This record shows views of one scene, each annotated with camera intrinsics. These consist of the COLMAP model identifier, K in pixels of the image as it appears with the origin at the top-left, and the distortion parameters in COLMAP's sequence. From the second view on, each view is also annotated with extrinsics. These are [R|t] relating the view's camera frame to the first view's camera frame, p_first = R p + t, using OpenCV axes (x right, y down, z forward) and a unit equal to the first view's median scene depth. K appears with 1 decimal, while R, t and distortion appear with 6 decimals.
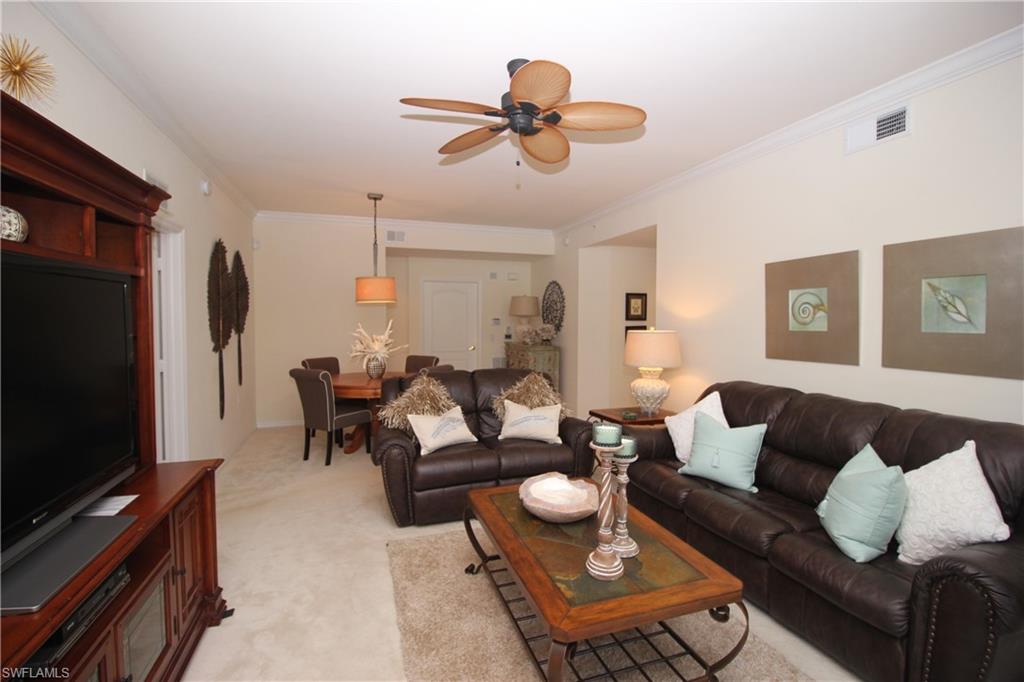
lens RADIAL K [[469.4, 0, 511.4], [0, 469.4, 336.8], [0, 0, 1]] dist [-0.003721, -0.000653]
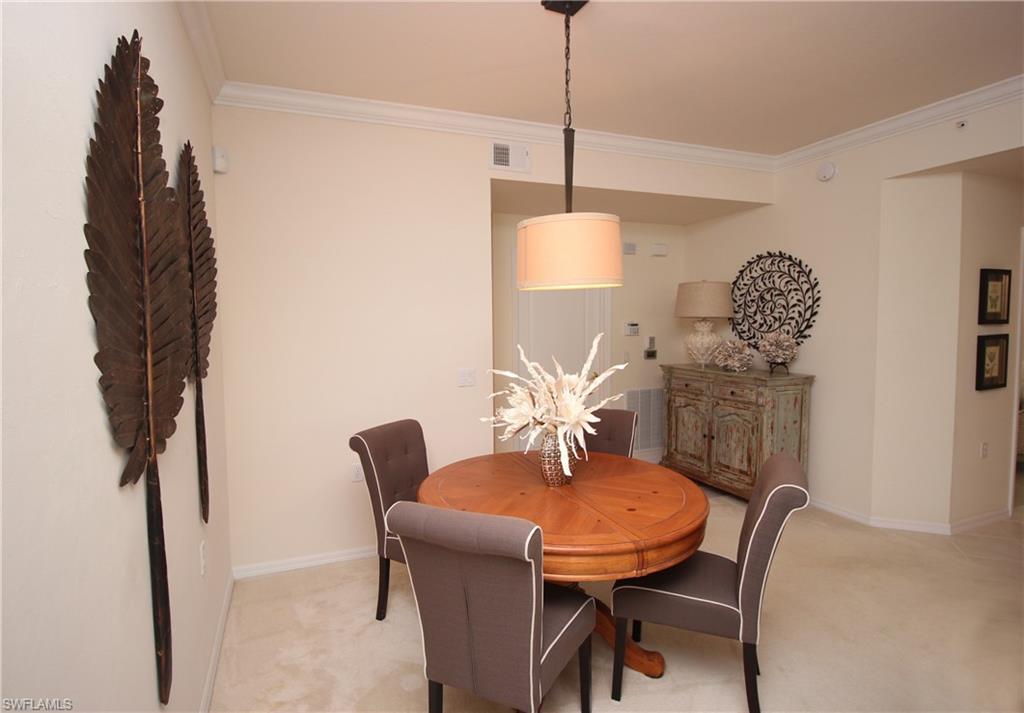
lens RADIAL K [[539.2, 0, 511.4], [0, 539.2, 357.1], [0, 0, 1]] dist [0.001769, 0.000277]
pose [[0.998345, -0.019310, 0.054173, -0.337171], [0.017746, 0.999416, 0.029202, -0.030088], [-0.054706, -0.028192, 0.998104, 0.534070]]
